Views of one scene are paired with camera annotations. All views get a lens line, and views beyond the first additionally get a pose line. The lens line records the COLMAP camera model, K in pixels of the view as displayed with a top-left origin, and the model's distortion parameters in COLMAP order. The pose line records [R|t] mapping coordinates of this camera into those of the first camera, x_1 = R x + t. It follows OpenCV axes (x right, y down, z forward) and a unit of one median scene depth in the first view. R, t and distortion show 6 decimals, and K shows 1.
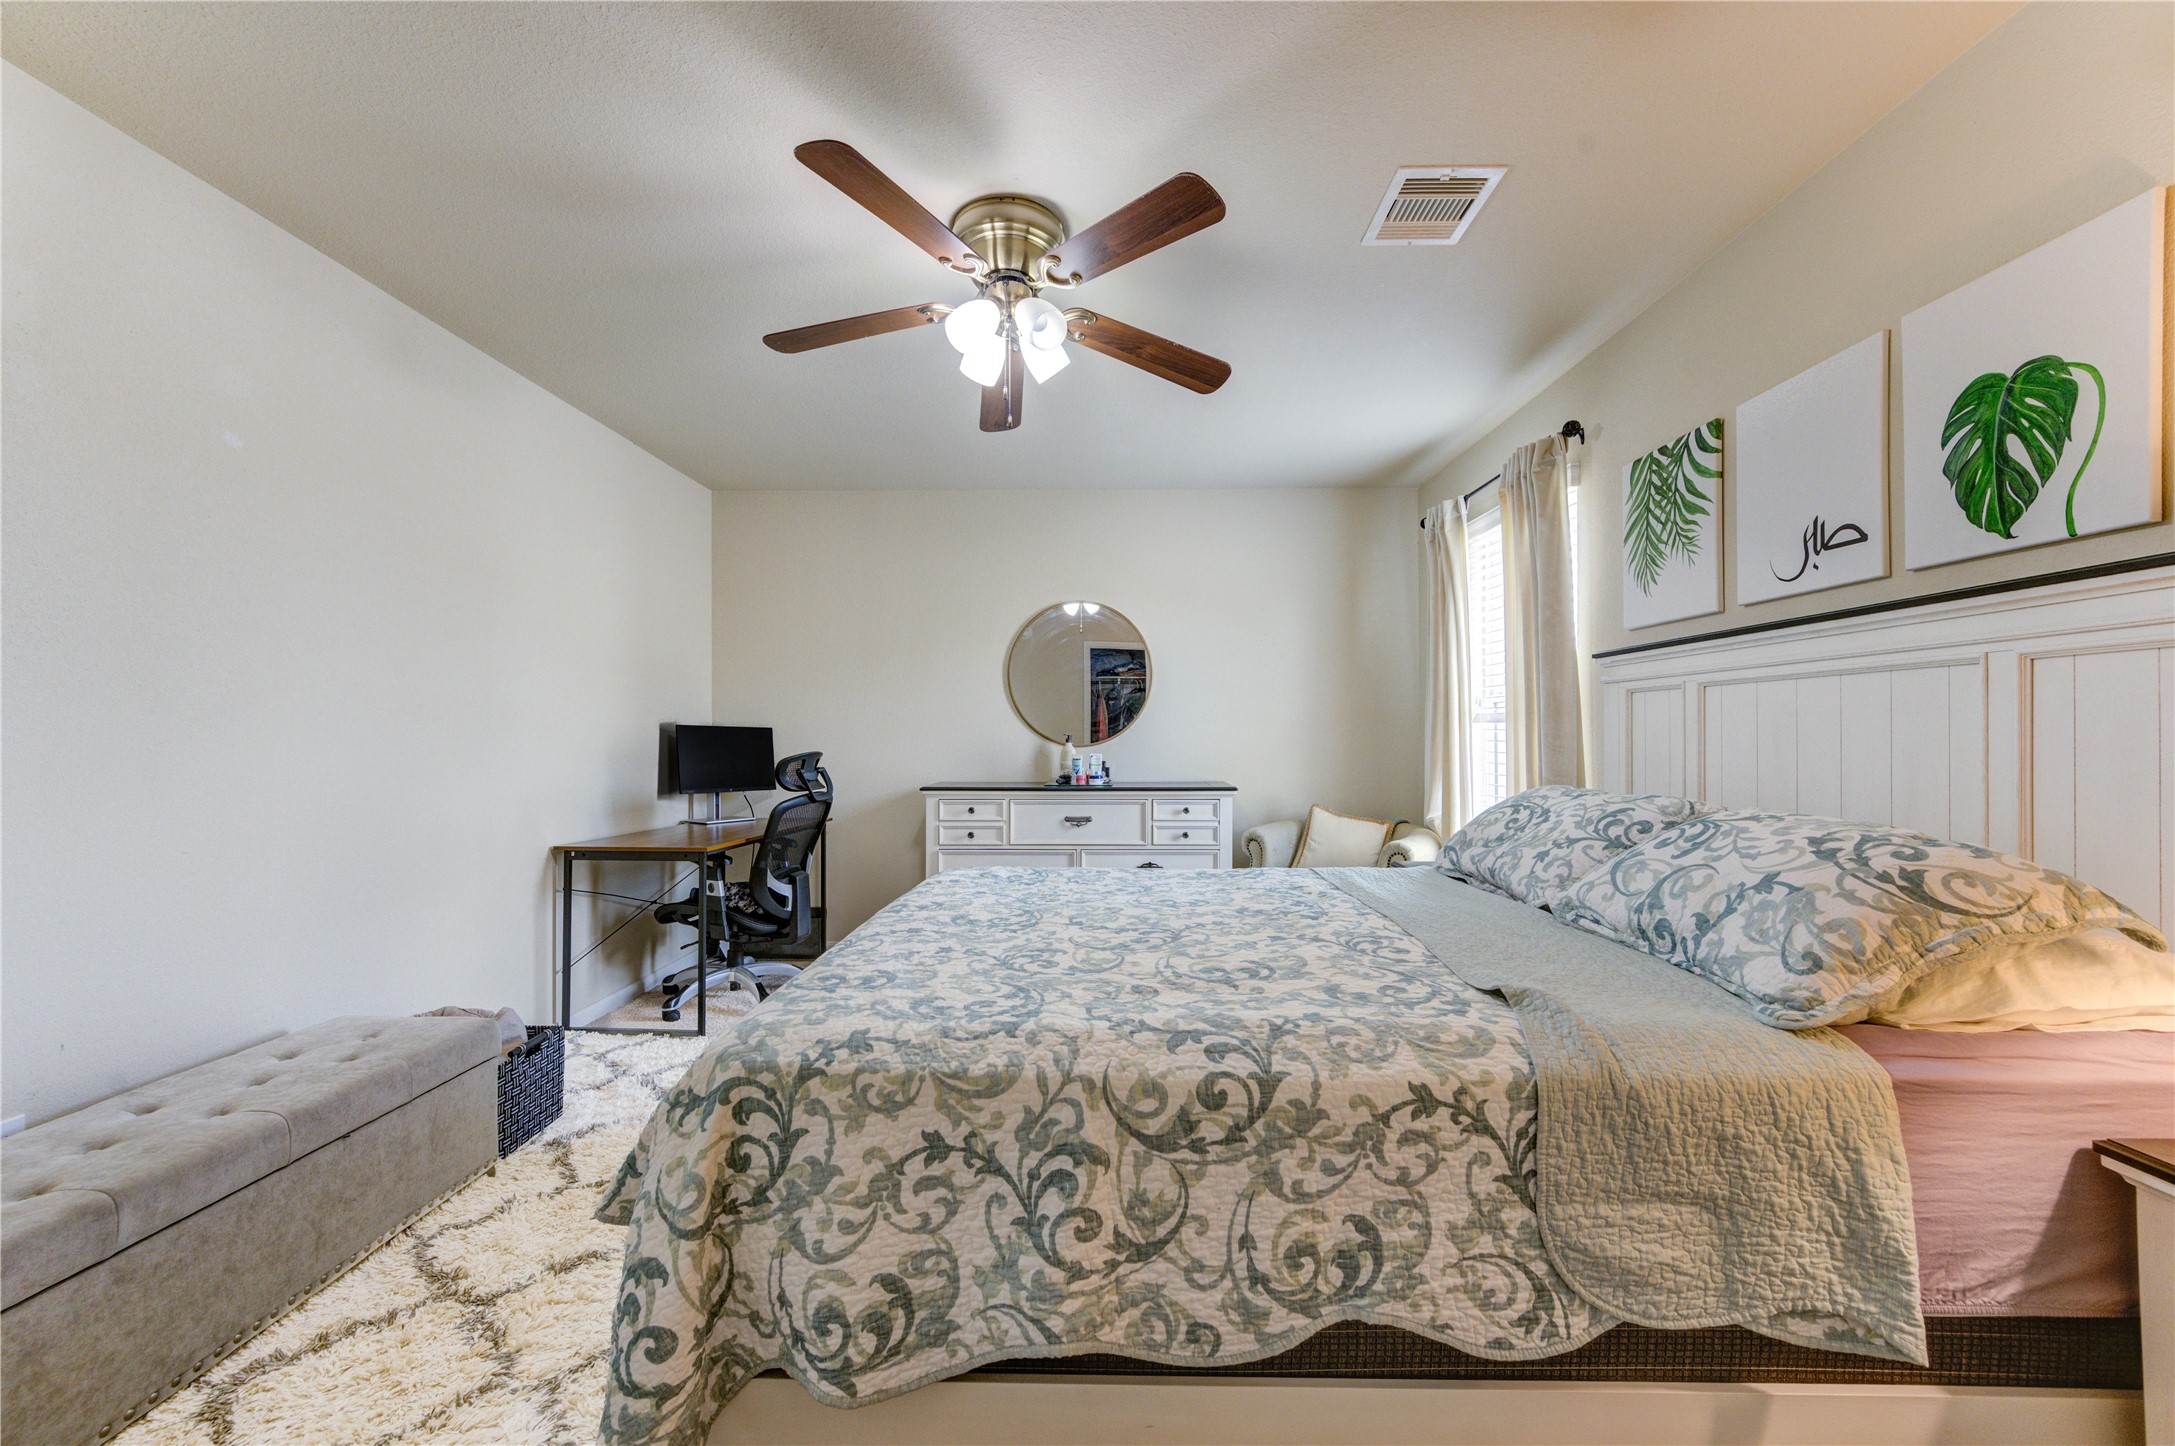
lens RADIAL K [[845.8, 0, 1091.9], [0, 845.8, 732.5], [0, 0, 1]] dist [0.004276, -0.001921]
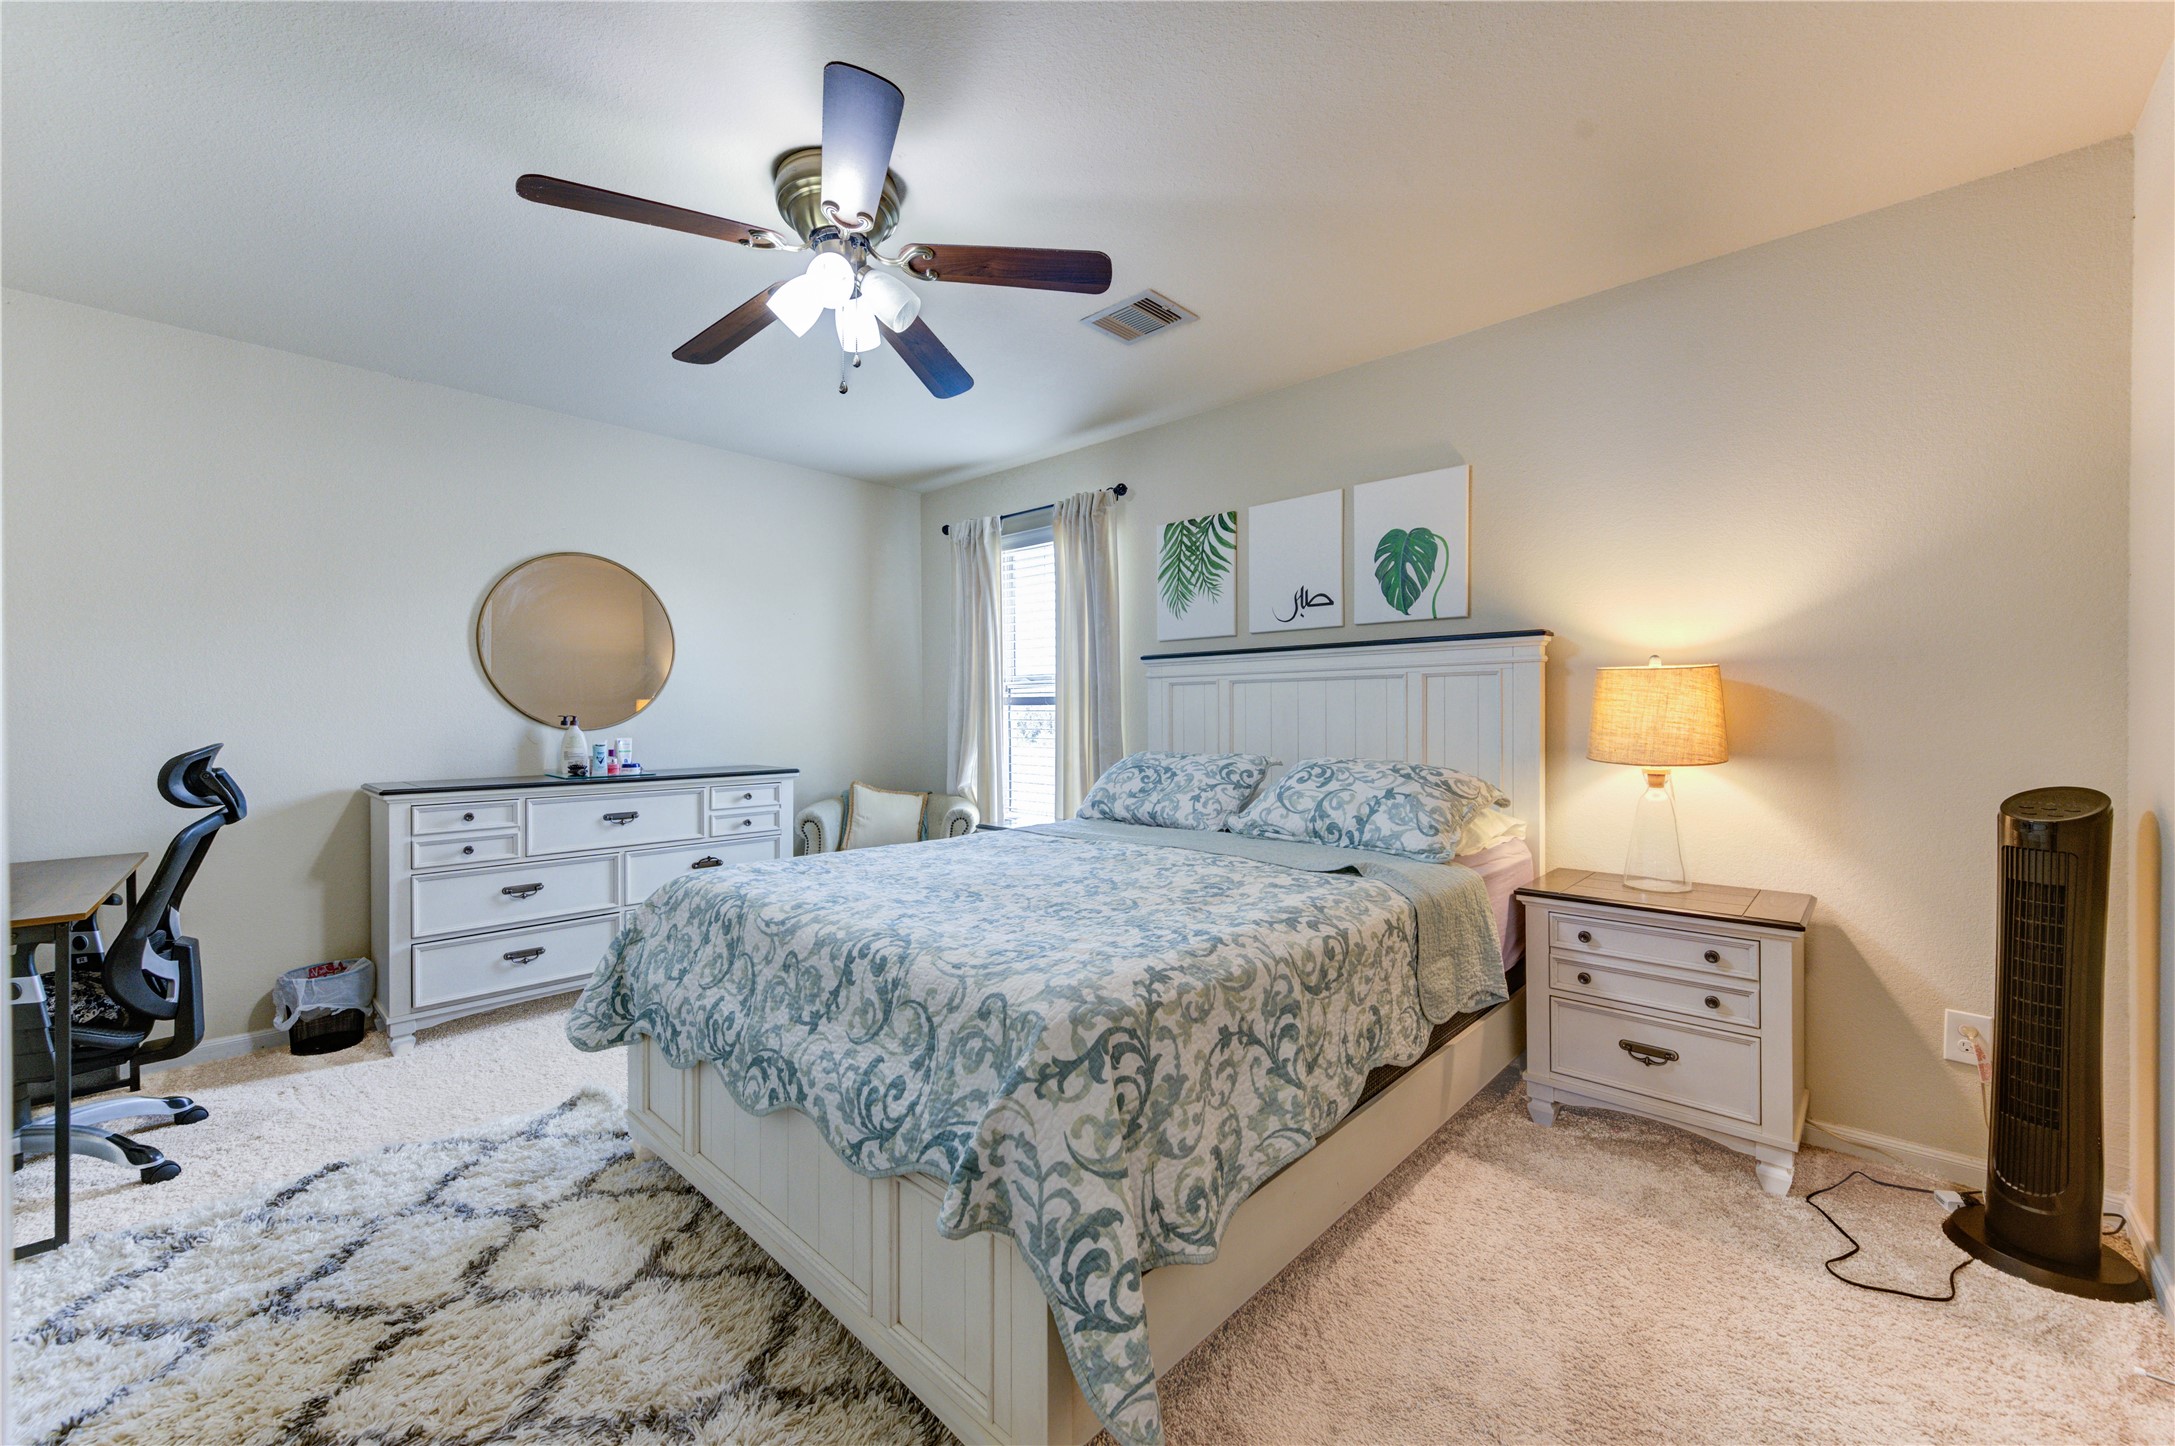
lens RADIAL K [[845.8, 0, 1120.1], [0, 845.8, 713.7], [0, 0, 1]] dist [0.004276, -0.001921]
pose [[0.666576, -0.001000, 0.745437, -0.905010], [0.000578, 0.999999, 0.000825, 0.000411], [-0.745437, -0.000120, 0.666576, 0.194424]]
